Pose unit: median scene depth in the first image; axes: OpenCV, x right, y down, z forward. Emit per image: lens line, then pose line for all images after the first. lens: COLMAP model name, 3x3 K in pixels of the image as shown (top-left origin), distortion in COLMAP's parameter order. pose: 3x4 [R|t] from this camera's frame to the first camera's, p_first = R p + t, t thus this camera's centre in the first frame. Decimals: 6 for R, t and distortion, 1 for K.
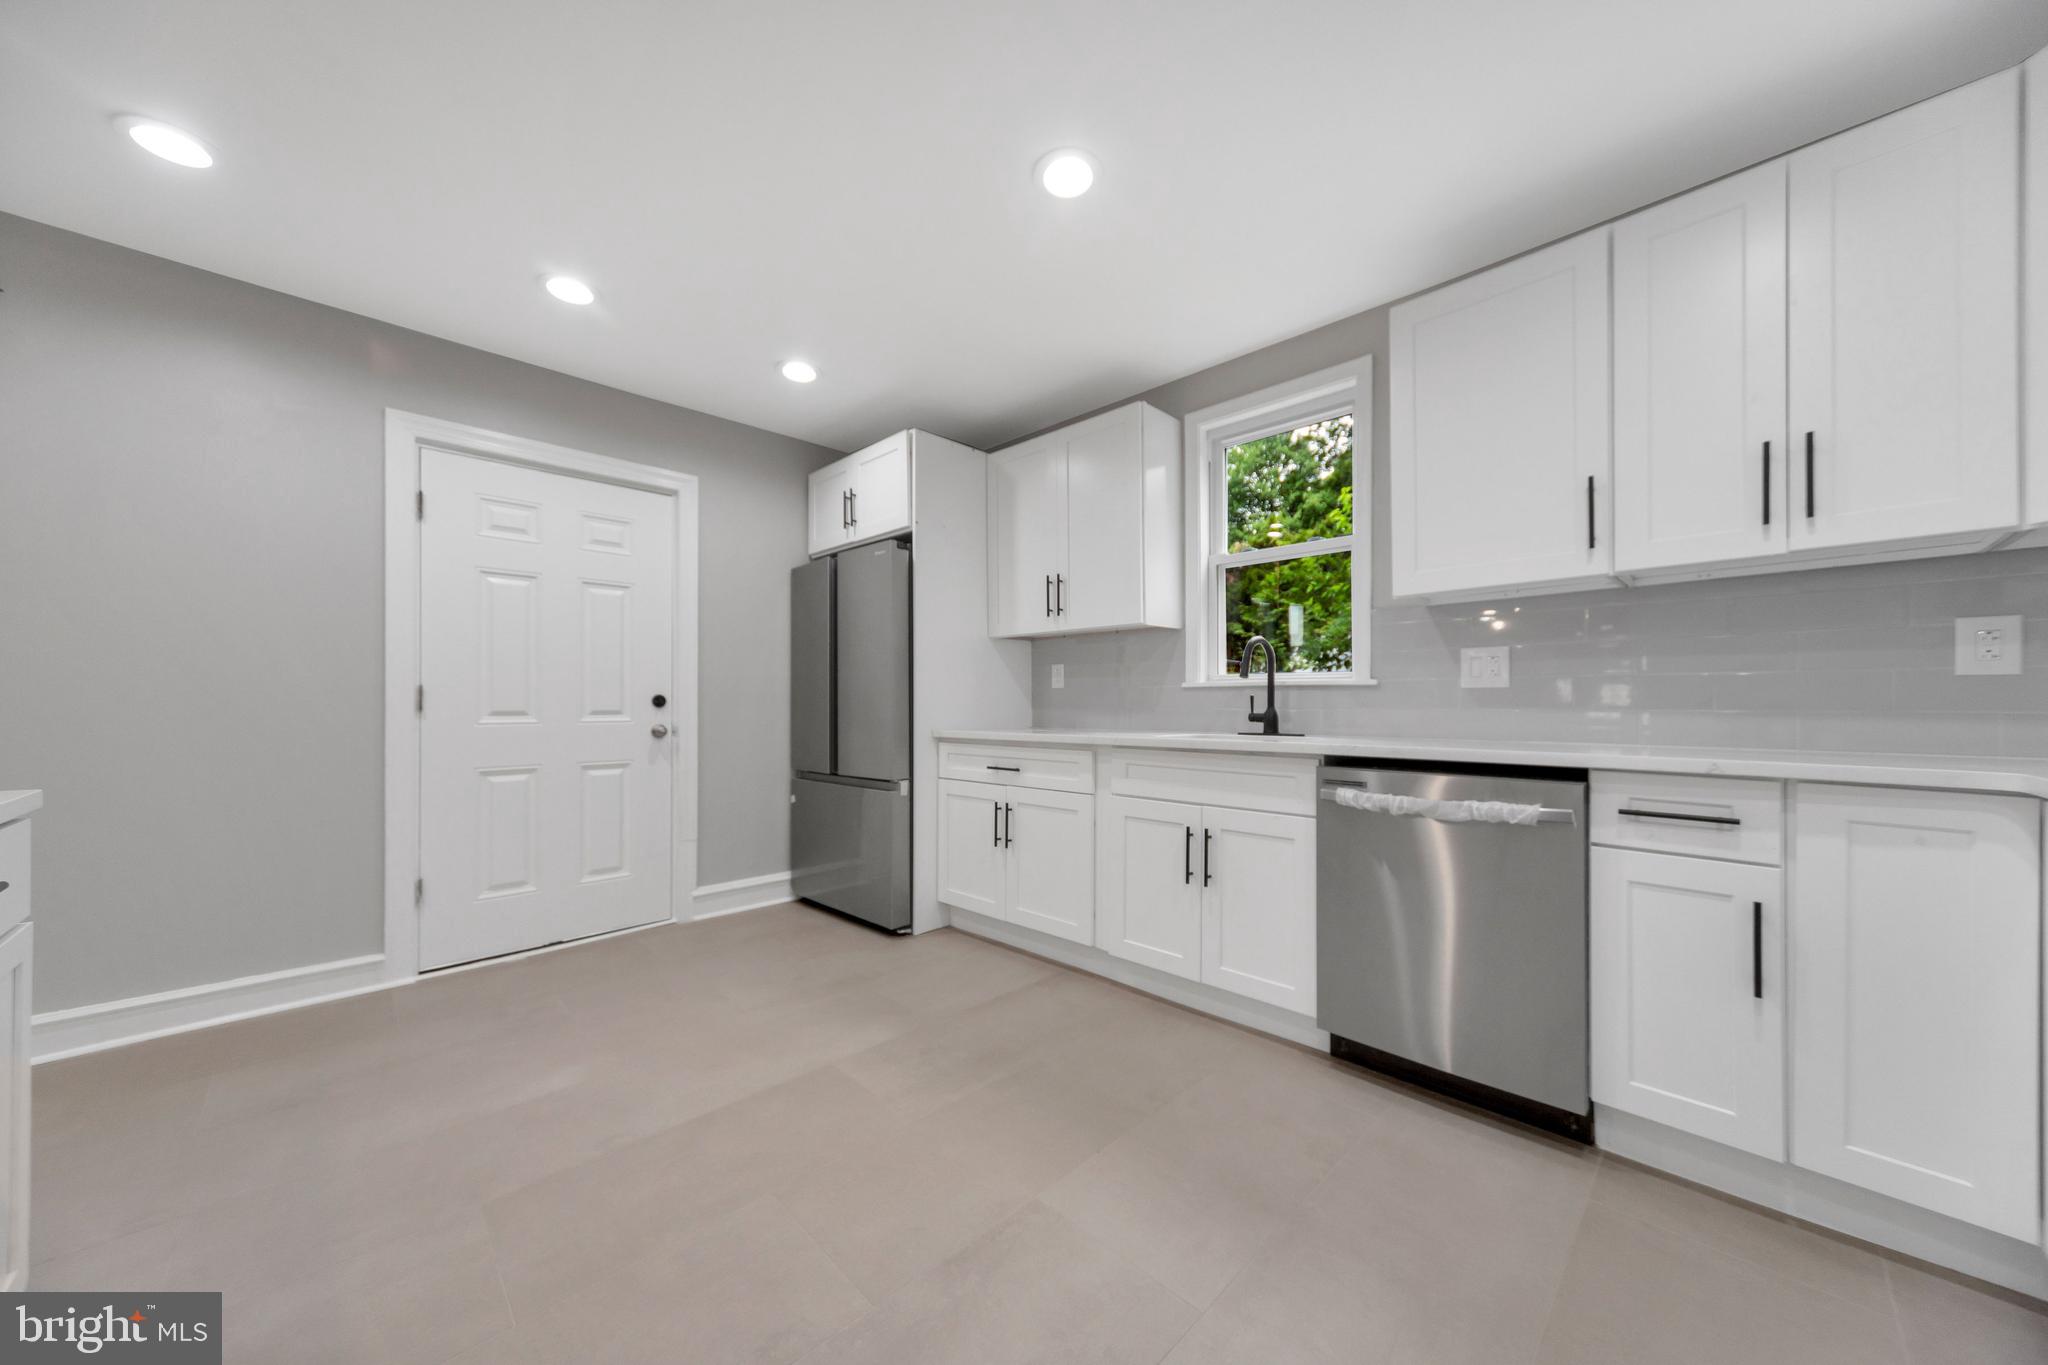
lens RADIAL K [[700.8, 0, 1031.8], [0, 700.8, 700.8], [0, 0, 1]] dist [0.000007, -0.000012]
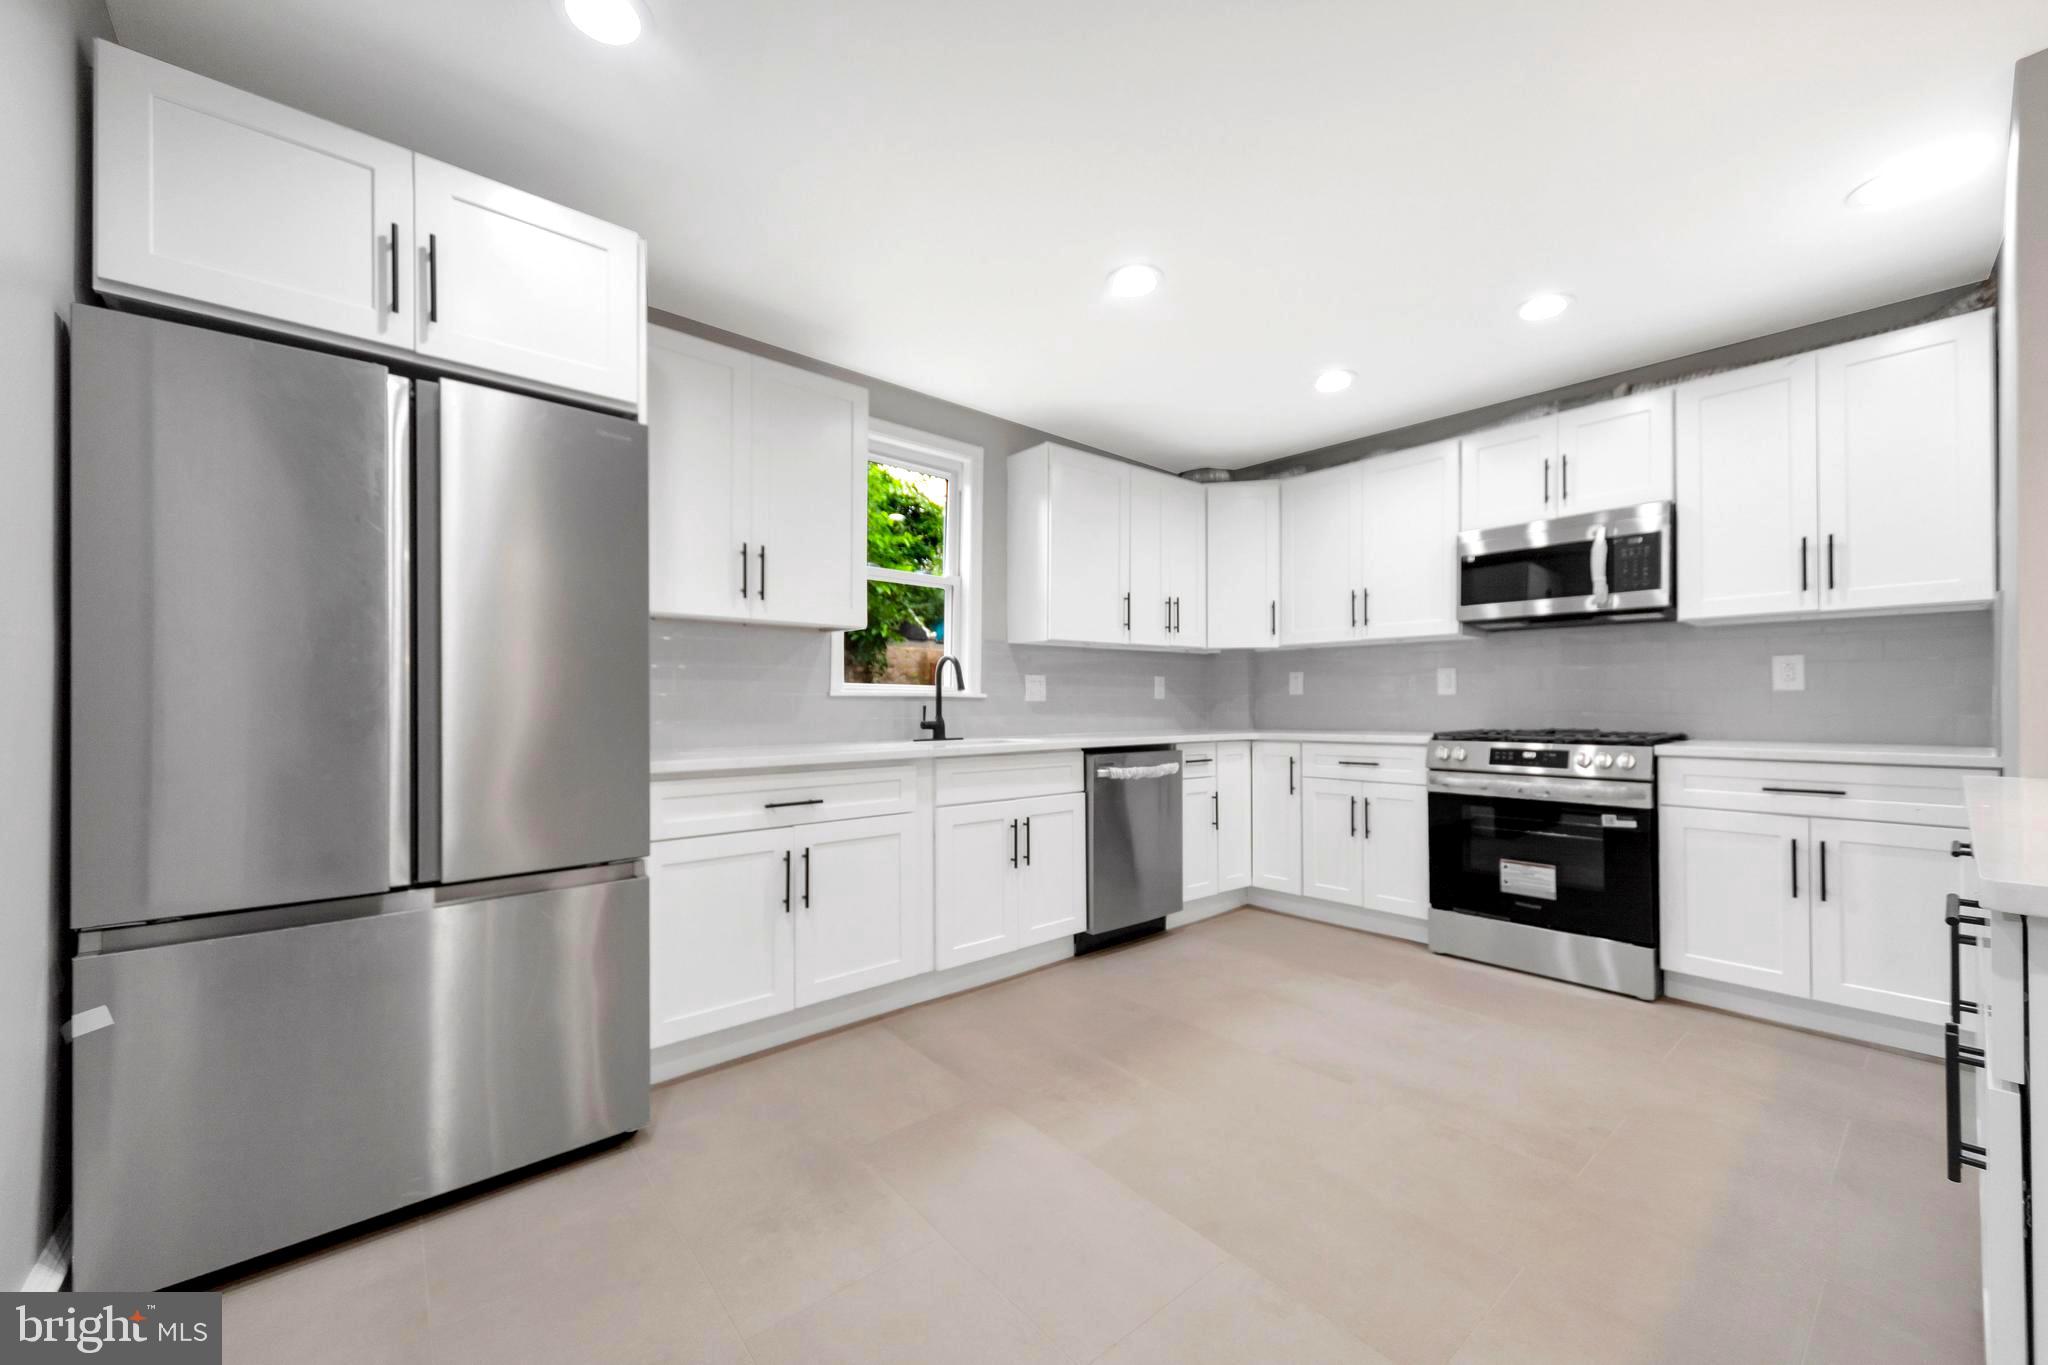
lens RADIAL K [[774.9, 0, 1010.0], [0, 774.9, 701.8], [0, 0, 1]] dist [-0.002010, -0.000256]
pose [[0.098386, 0.005120, 0.995135, -0.922508], [-0.001145, 0.999987, -0.005032, -0.007826], [-0.995148, -0.000644, 0.098391, 0.768328]]
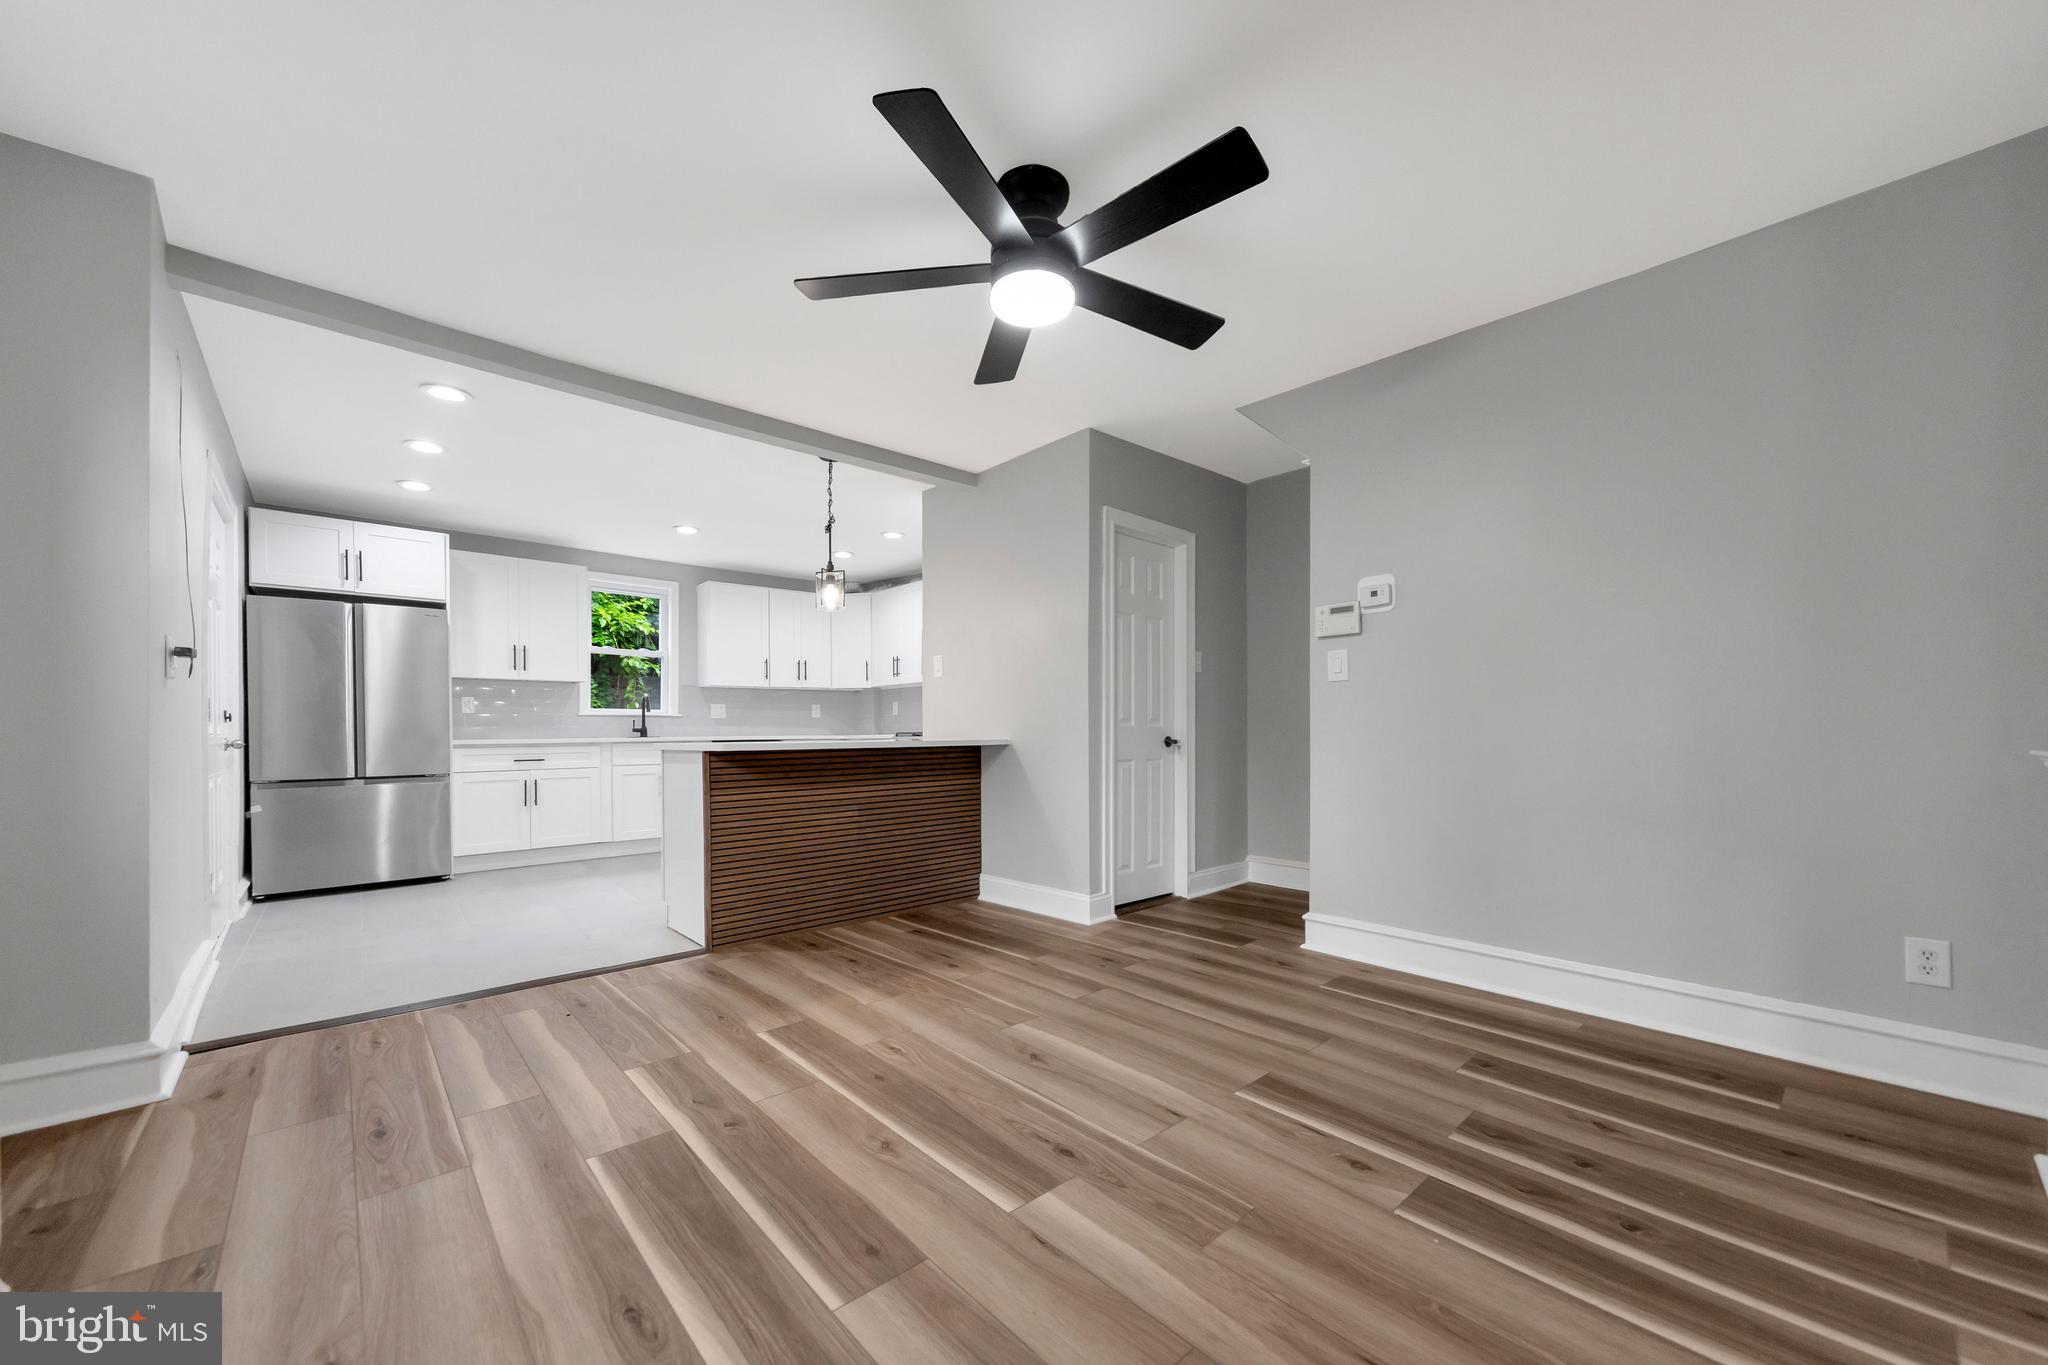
lens RADIAL K [[760.4, 0, 1022.9], [0, 760.4, 731.8], [0, 0, 1]] dist [0.000003, -0.000228]
pose [[0.056745, 0.000166, 0.998389, -2.031727], [0.005427, 0.999985, -0.000475, 0.037836], [-0.998374, 0.005446, 0.056743, -0.346944]]
